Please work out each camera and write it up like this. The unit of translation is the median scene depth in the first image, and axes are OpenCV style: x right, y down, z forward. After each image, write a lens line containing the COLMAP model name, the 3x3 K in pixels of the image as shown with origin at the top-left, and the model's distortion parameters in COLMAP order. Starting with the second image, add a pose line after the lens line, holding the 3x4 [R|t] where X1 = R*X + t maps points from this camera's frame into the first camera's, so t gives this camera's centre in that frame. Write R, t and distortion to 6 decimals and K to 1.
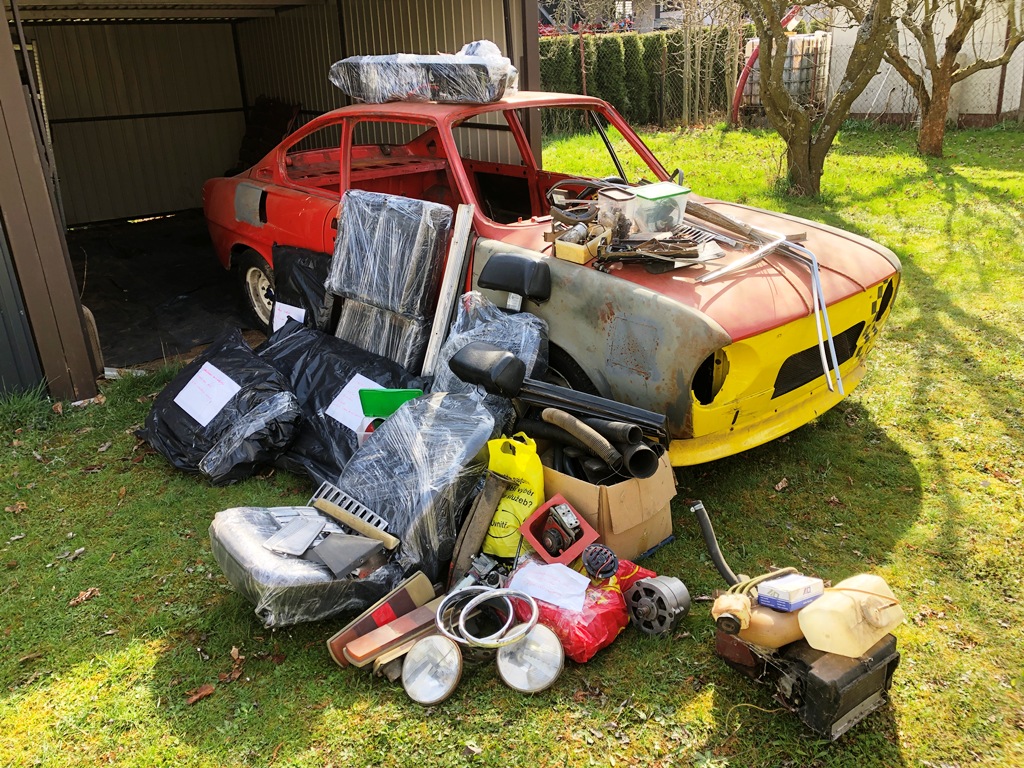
lens RADIAL K [[869.0, 0, 534.0], [0, 869.0, 385.8], [0, 0, 1]] dist [0.058716, -0.077628]
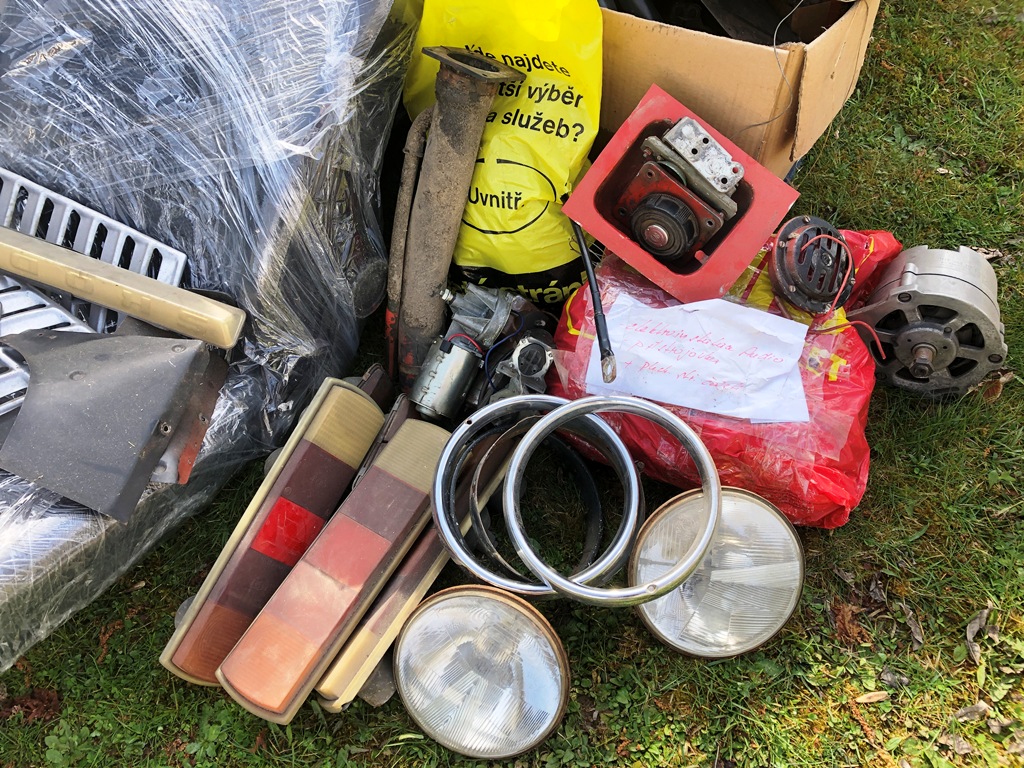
lens RADIAL K [[869.0, 0, 534.0], [0, 869.0, 385.8], [0, 0, 1]] dist [0.058716, -0.077628]
pose [[0.949698, -0.265371, 0.166292, -0.110994], [0.117120, 0.793428, 0.597289, 0.003052], [-0.290444, -0.547768, 0.784597, 0.683194]]
